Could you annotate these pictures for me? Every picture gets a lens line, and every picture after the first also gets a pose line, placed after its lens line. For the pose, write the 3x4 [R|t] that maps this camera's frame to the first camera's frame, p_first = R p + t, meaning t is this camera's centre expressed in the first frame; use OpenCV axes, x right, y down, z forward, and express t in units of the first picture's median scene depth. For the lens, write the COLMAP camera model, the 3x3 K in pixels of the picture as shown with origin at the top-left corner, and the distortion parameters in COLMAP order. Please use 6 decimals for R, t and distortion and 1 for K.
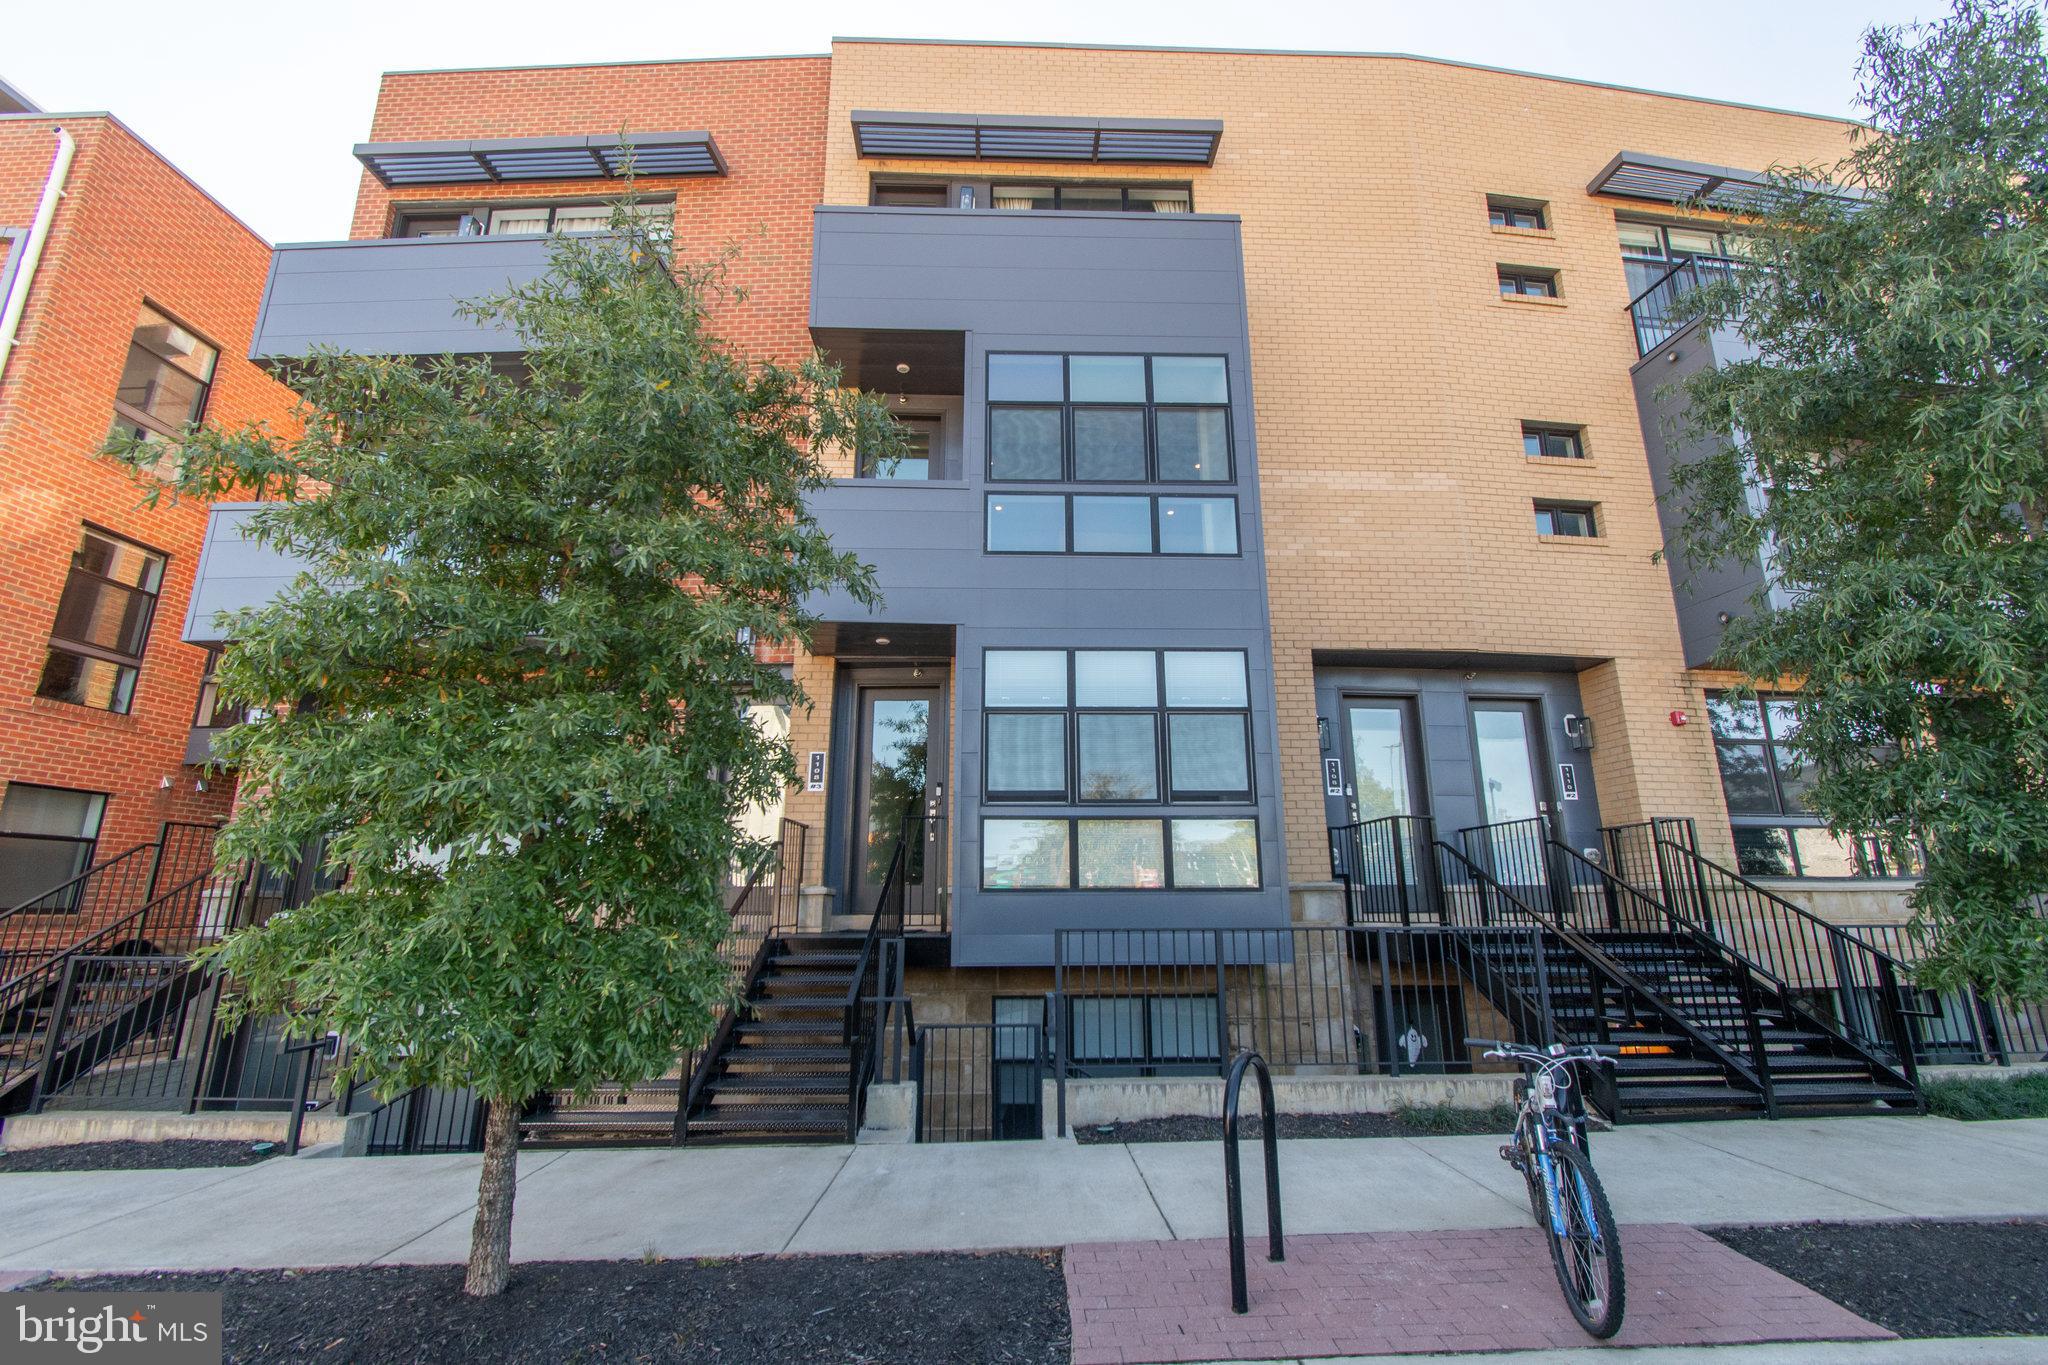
lens RADIAL K [[919.7, 0, 1027.1], [0, 919.7, 643.3], [0, 0, 1]] dist [0.003225, -0.000601]
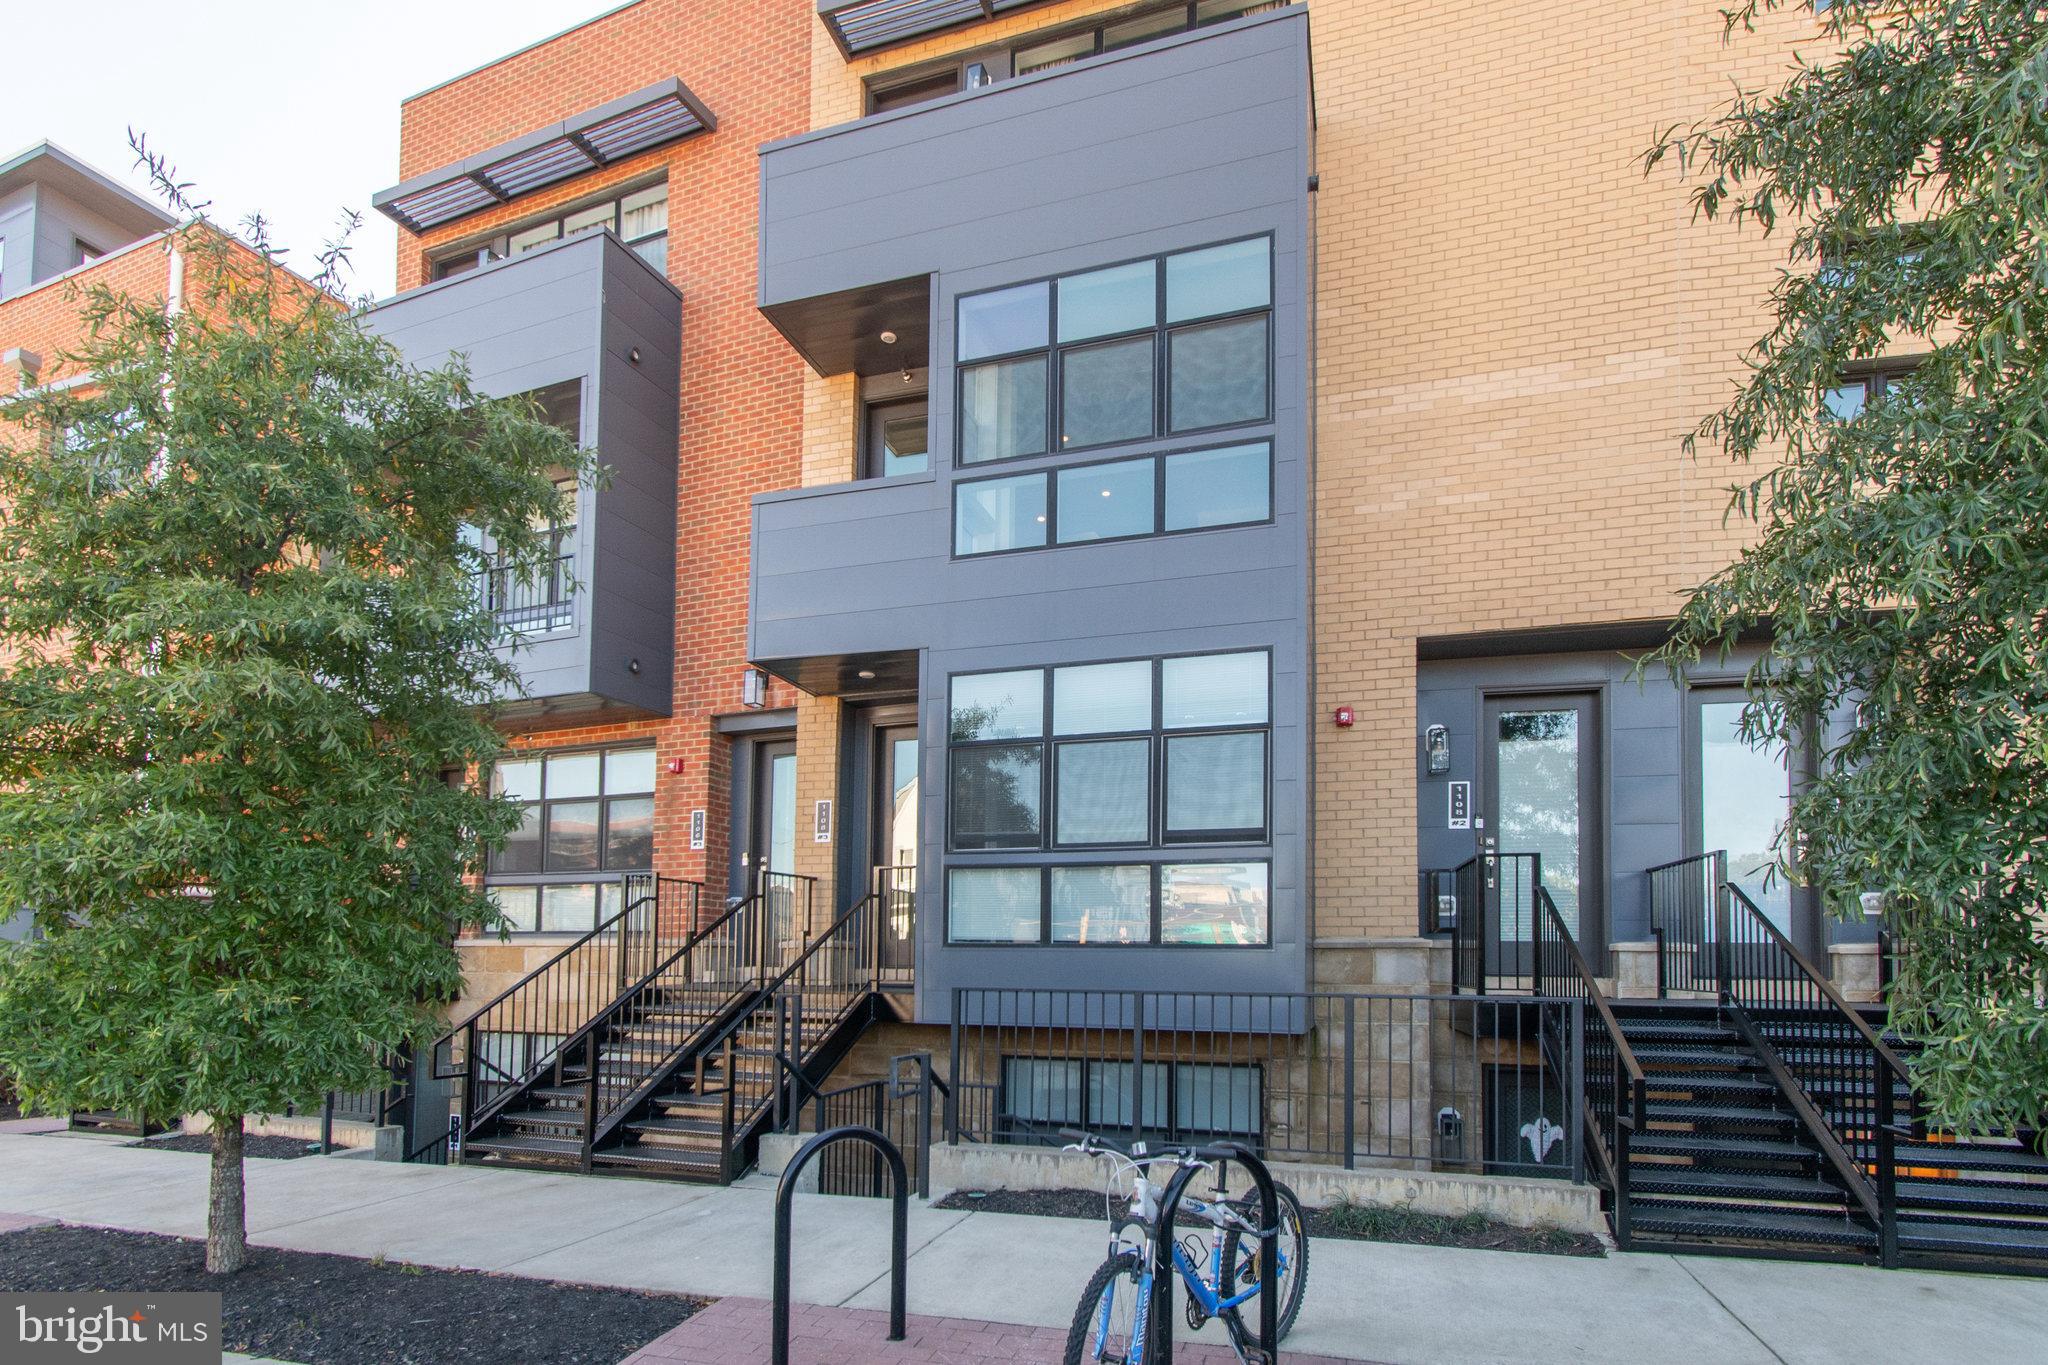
lens RADIAL K [[1029.5, 0, 1023.6], [0, 1029.5, 894.2], [0, 0, 1]] dist [0.002129, -0.000060]
pose [[0.940475, -0.009810, -0.339721, 0.329571], [0.082319, 0.976394, 0.199697, 0.018809], [0.329743, -0.215775, 0.919082, 0.085782]]
